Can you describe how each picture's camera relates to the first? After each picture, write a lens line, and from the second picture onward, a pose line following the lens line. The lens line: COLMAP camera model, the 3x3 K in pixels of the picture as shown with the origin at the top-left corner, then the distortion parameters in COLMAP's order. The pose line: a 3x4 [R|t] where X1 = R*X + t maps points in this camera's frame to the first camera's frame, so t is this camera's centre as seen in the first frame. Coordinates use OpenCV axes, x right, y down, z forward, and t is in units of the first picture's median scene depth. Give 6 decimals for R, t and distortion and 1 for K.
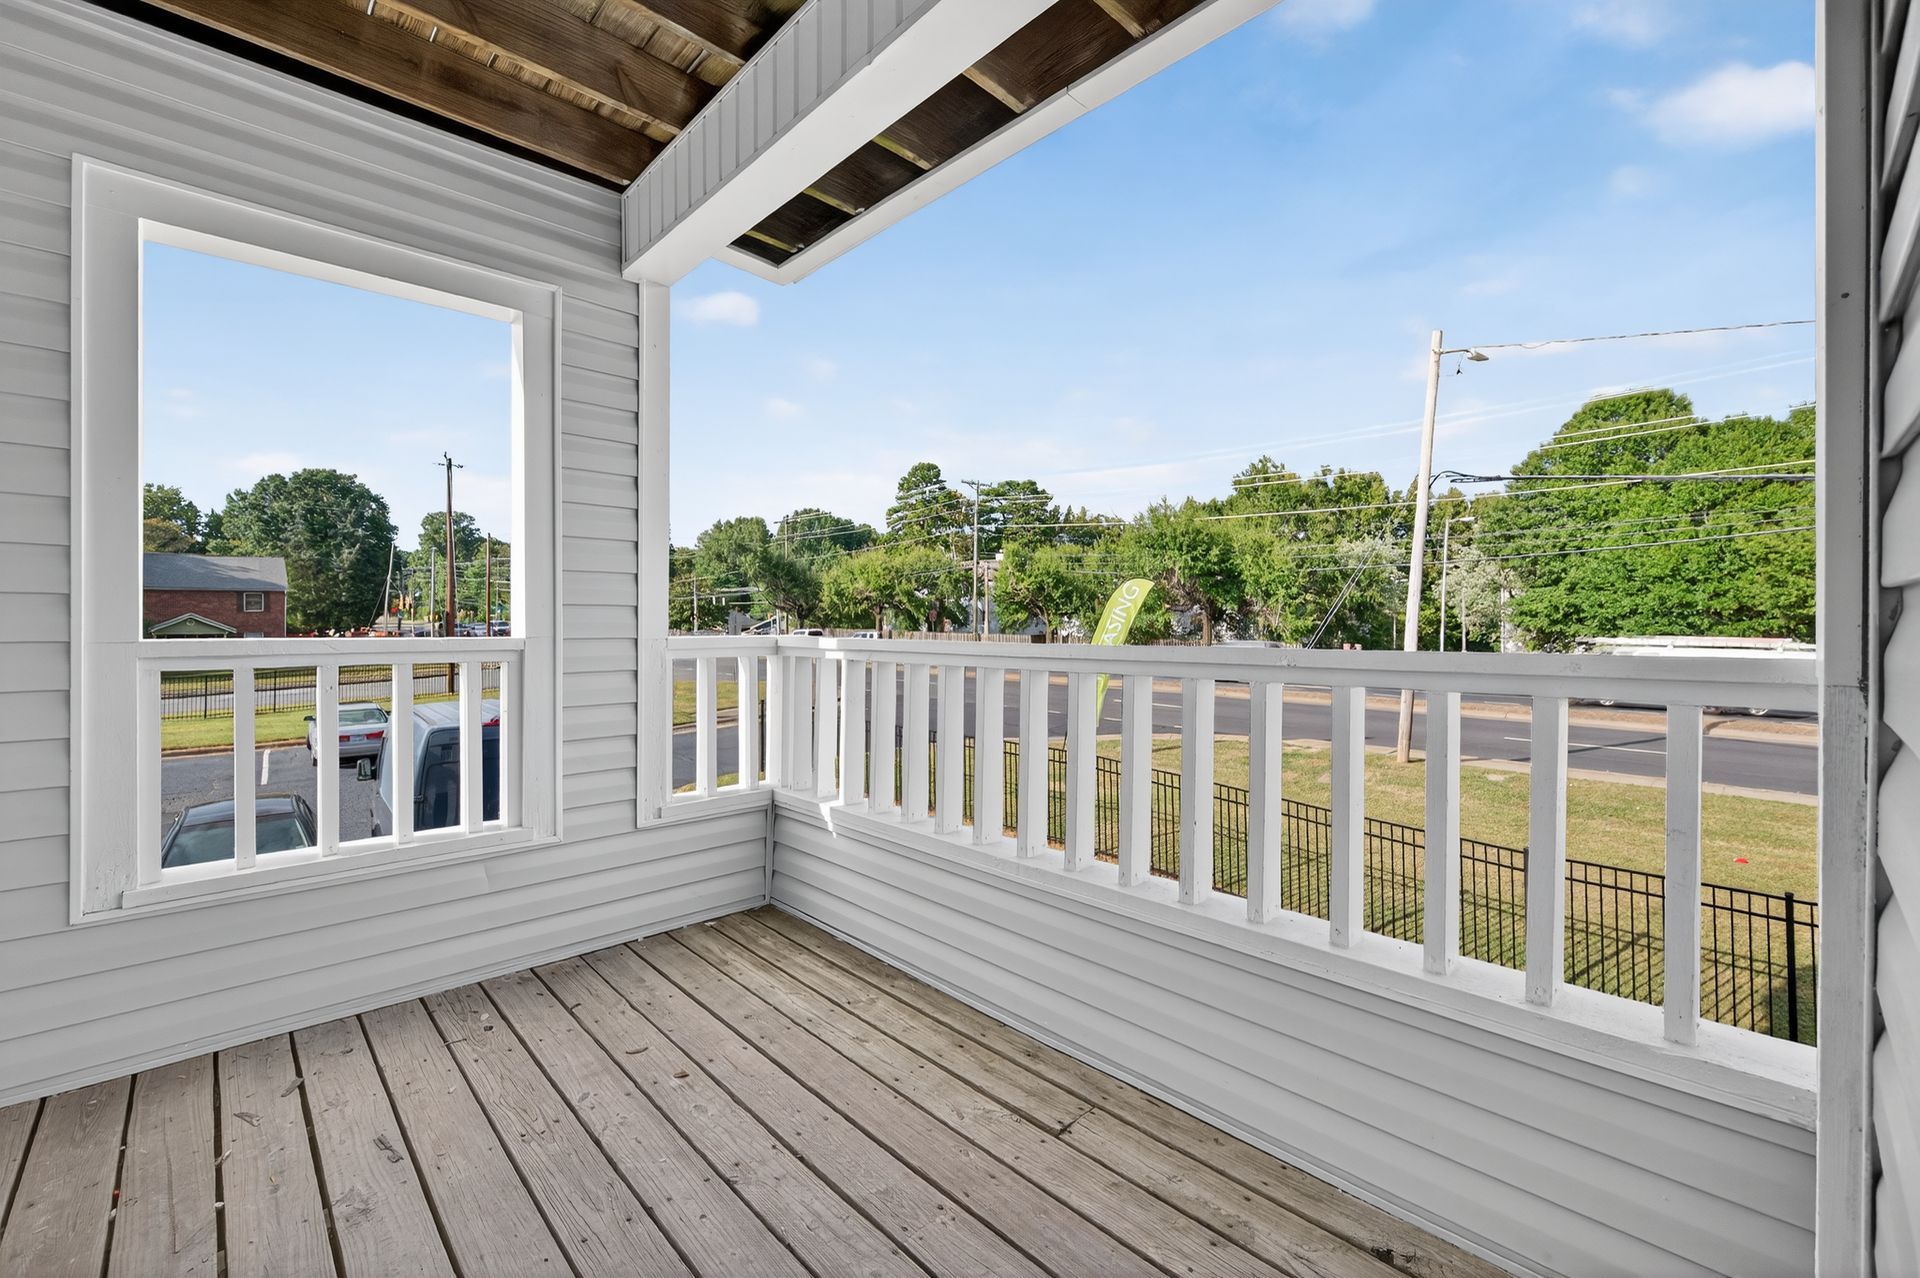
lens RADIAL K [[877.4, 0, 972.1], [0, 877.4, 610.1], [0, 0, 1]] dist [0.005119, 0.000831]
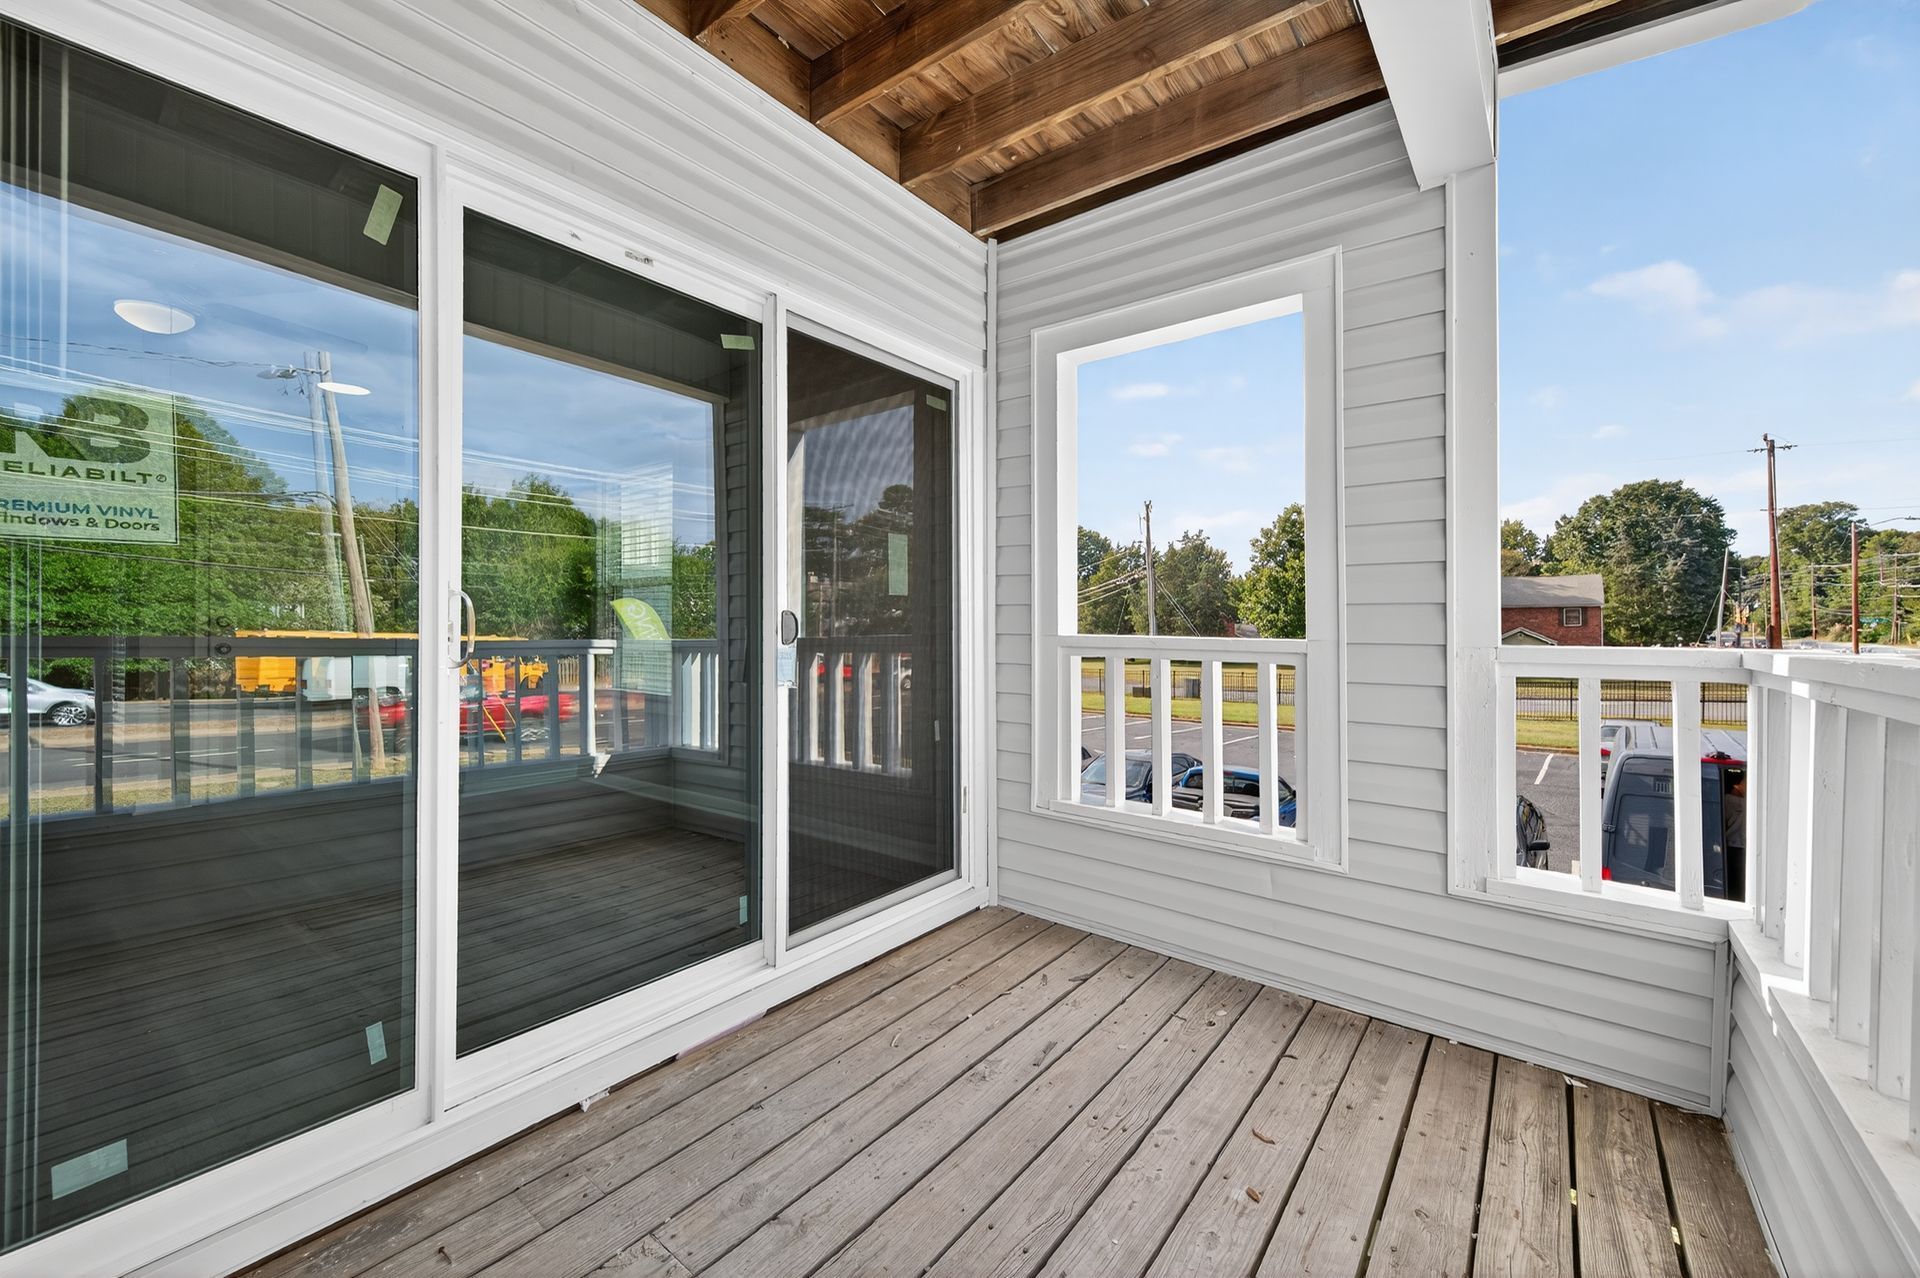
lens RADIAL K [[789.7, 0, 961.6], [0, 789.7, 622.3], [0, 0, 1]] dist [0.019443, -0.000253]
pose [[0.094049, -0.008286, -0.995533, 0.085409], [-0.000046, 0.999965, -0.008327, 0.005435], [0.995568, 0.000829, 0.094045, 0.159119]]
